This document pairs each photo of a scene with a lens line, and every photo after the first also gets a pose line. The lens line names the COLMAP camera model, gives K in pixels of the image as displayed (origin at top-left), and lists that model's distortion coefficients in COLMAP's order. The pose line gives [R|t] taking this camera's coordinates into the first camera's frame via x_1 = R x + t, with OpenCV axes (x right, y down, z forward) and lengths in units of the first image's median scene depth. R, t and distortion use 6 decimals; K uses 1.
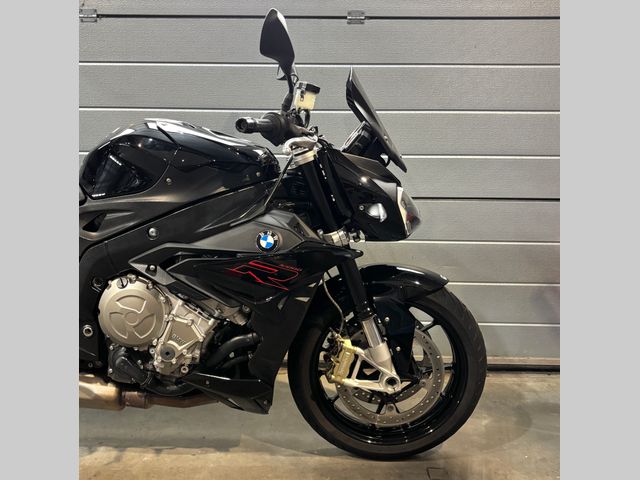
lens RADIAL K [[501.7, 0, 320.0], [0, 501.7, 240.0], [0, 0, 1]] dist [-0.005589, -0.000474]
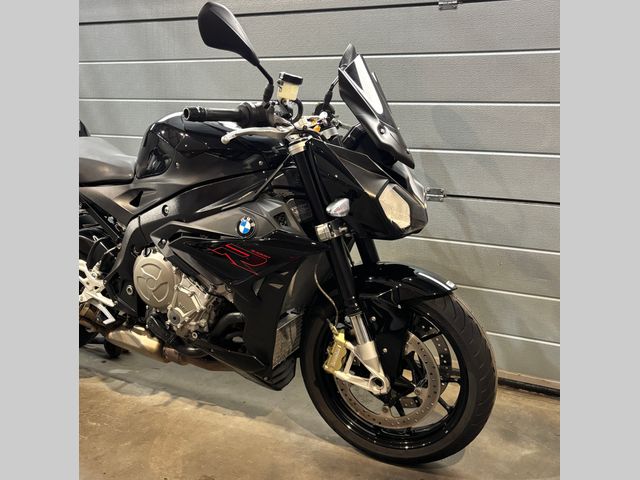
lens RADIAL K [[491.4, 0, 320.0], [0, 491.4, 254.4], [0, 0, 1]] dist [0.002055, 0.000372]
pose [[0.934379, 0.108180, -0.339460, 0.336823], [-0.092624, 0.993785, 0.061750, -0.015178], [0.344031, -0.026255, 0.938591, 0.067132]]
